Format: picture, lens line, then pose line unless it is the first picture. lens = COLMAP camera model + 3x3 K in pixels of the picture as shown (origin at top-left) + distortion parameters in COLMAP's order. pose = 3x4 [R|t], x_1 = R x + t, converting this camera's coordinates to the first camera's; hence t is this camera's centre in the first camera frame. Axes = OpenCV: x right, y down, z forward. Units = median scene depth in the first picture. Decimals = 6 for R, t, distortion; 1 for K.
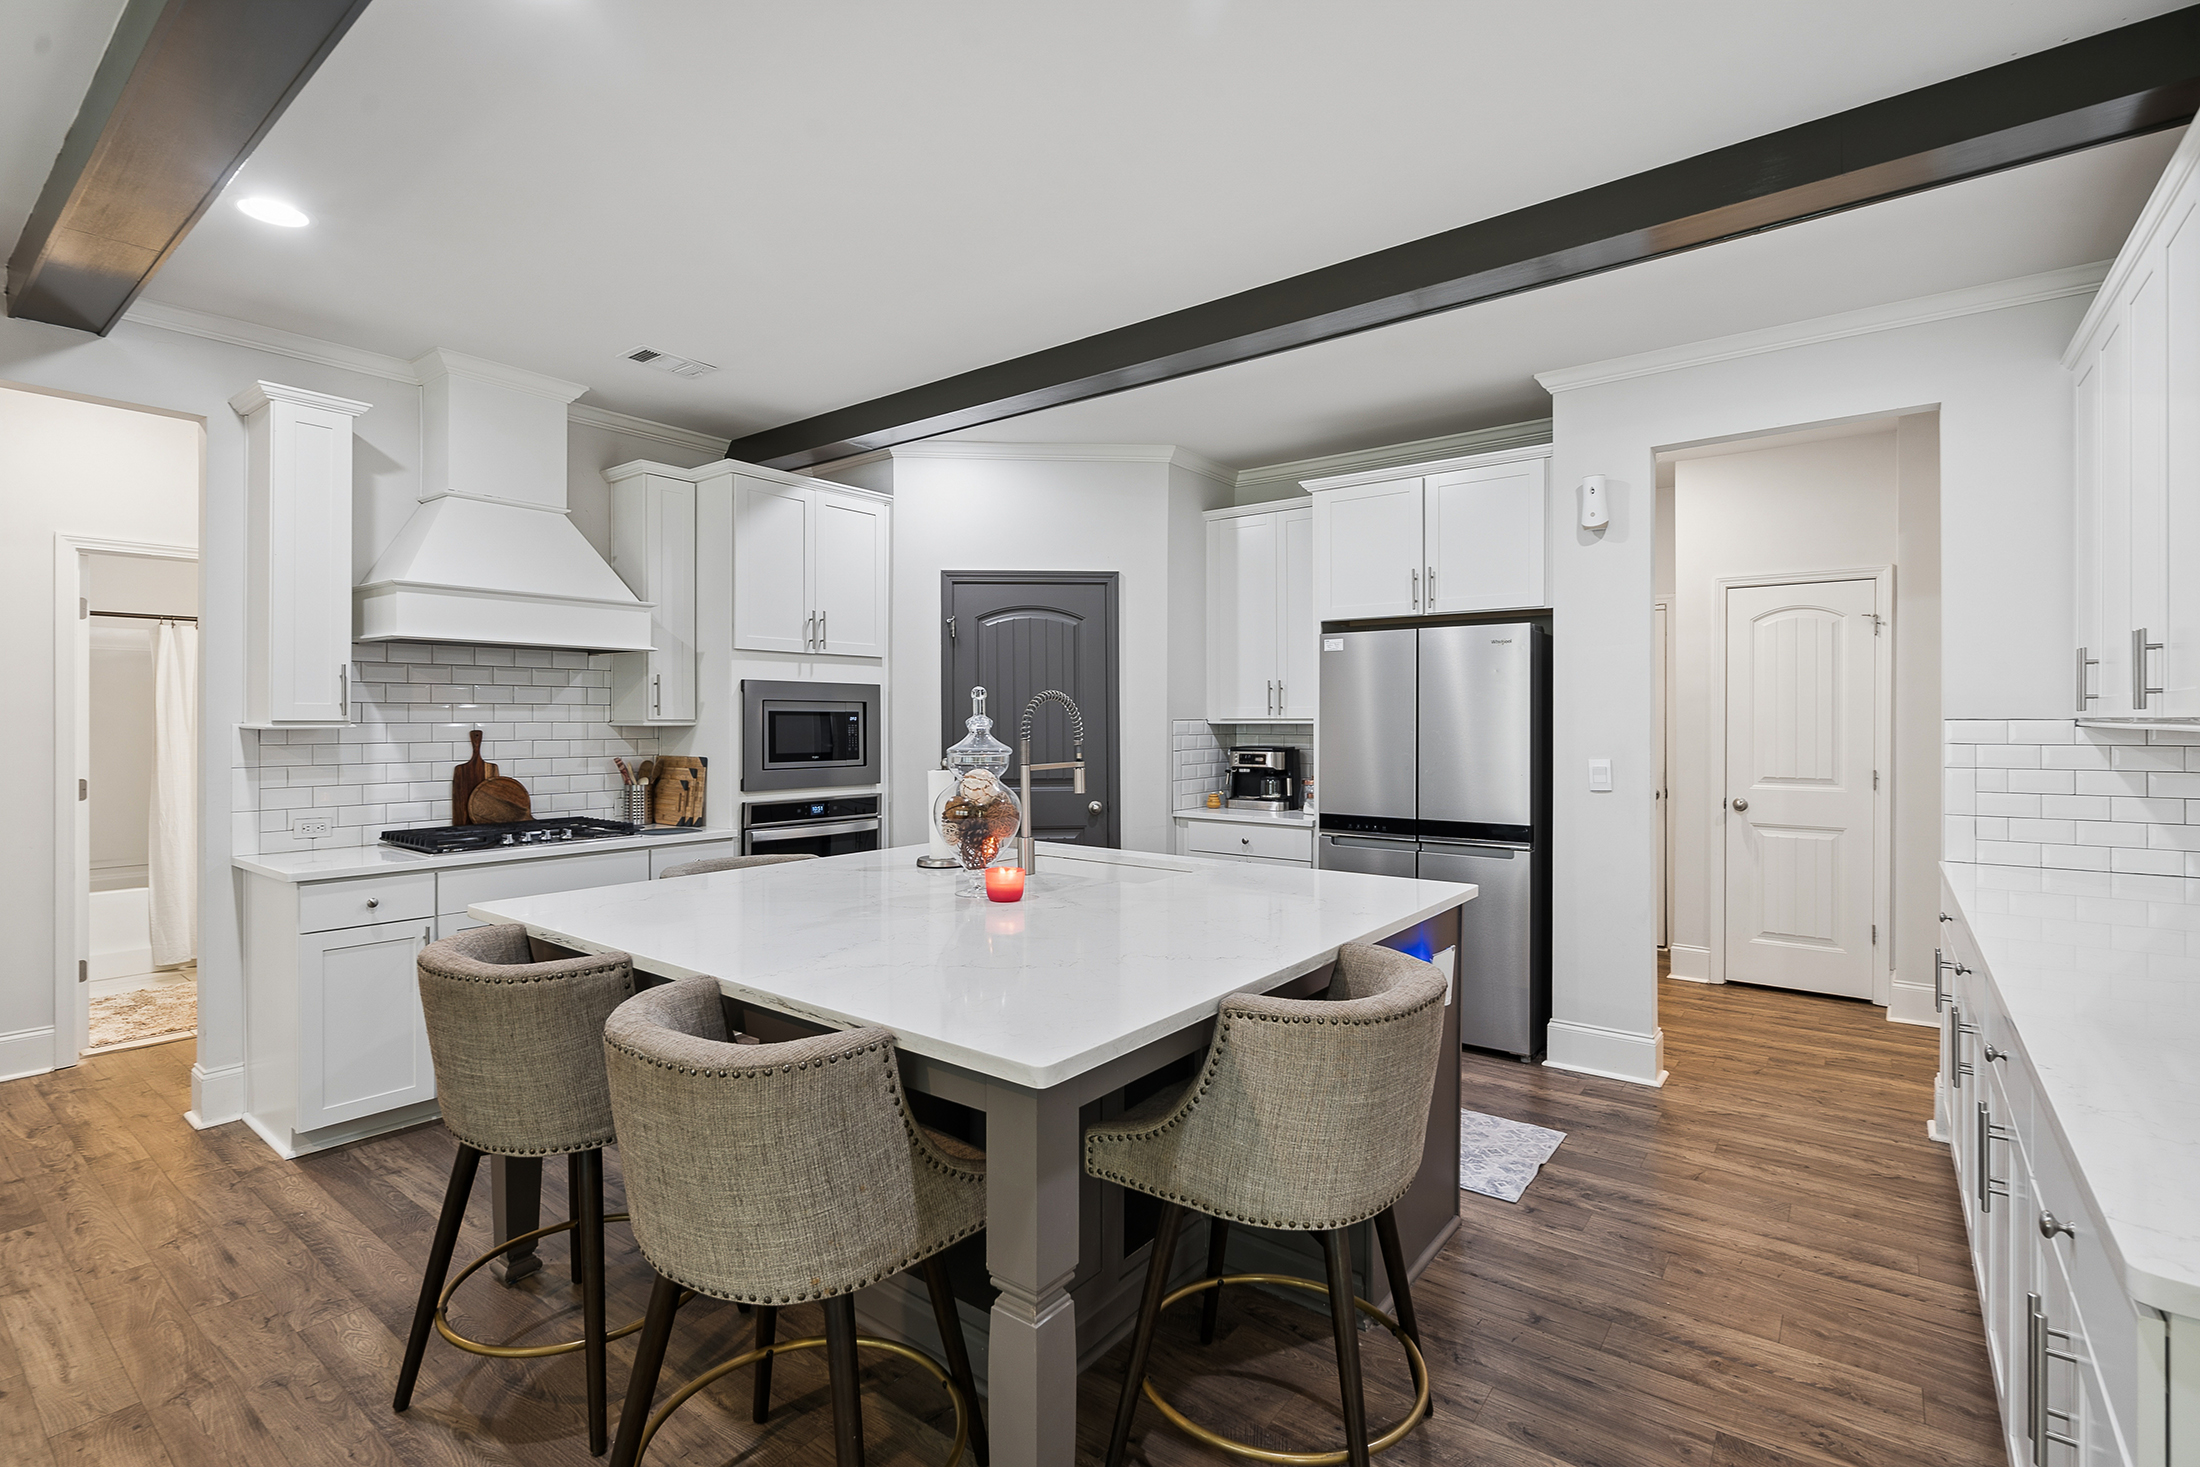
lens RADIAL K [[1006.7, 0, 1093.5], [0, 1006.7, 722.4], [0, 0, 1]] dist [-0.002231, 0.001255]
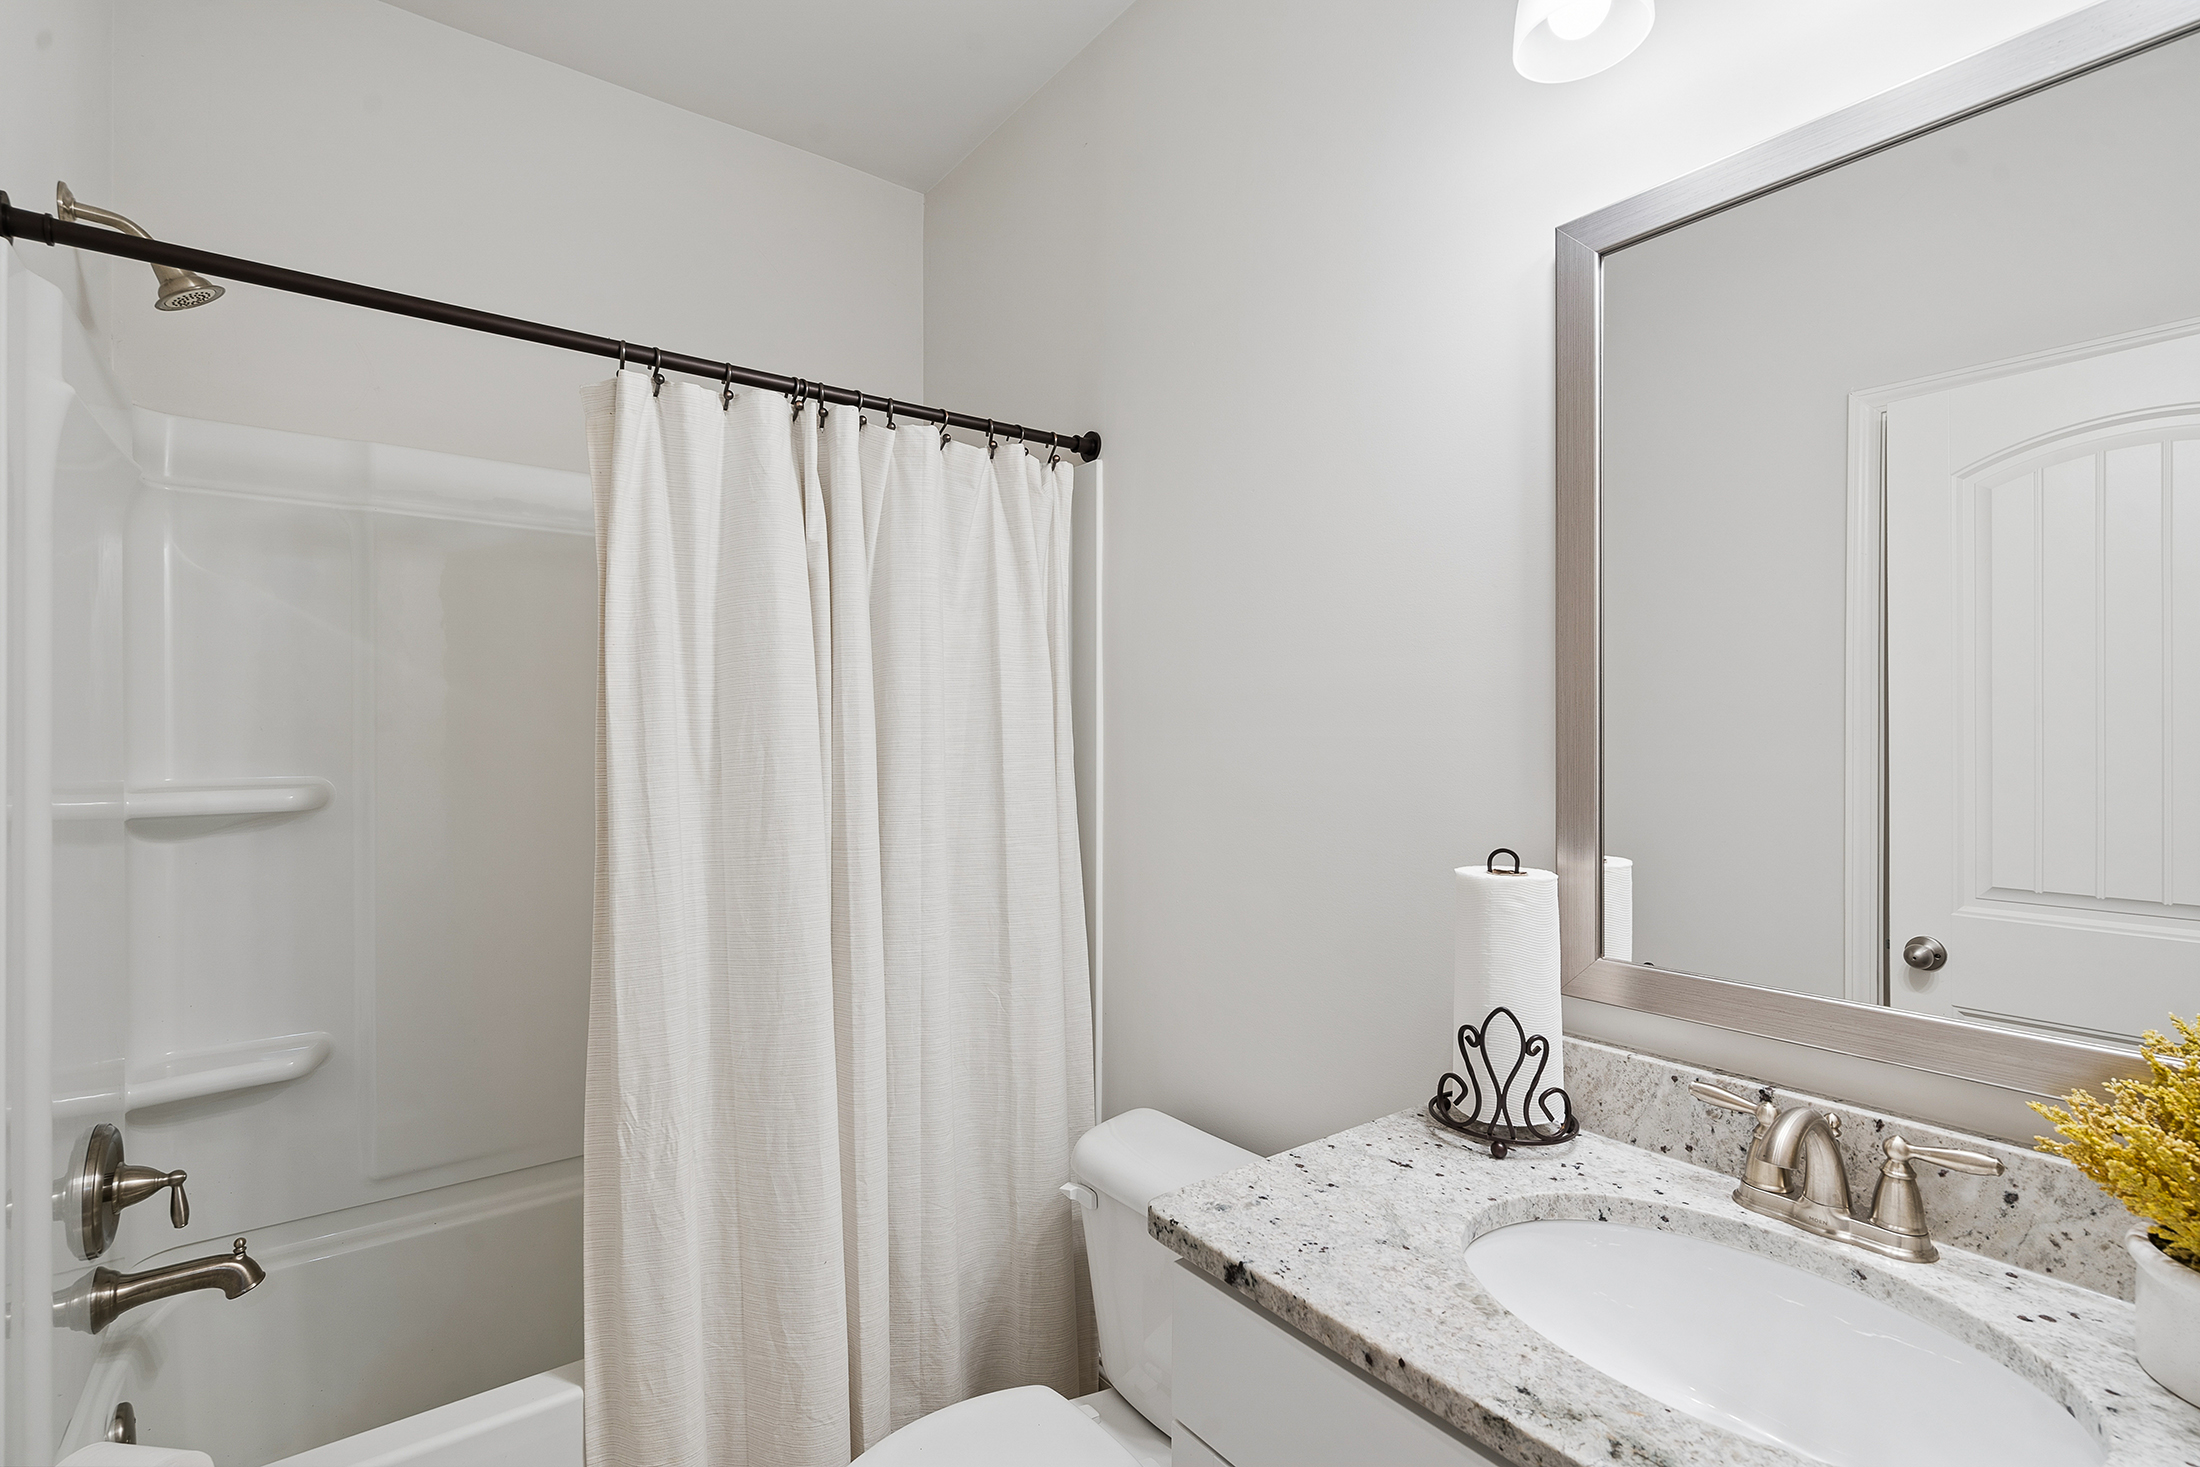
lens RADIAL K [[1006.7, 0, 1099.7], [0, 1006.7, 736.8], [0, 0, 1]] dist [-0.002231, 0.001255]
pose [[0.964349, -0.002578, -0.264621, -0.736290], [0.002135, 0.999996, -0.001959, -0.001835], [0.264625, 0.001324, 0.964350, 0.778567]]
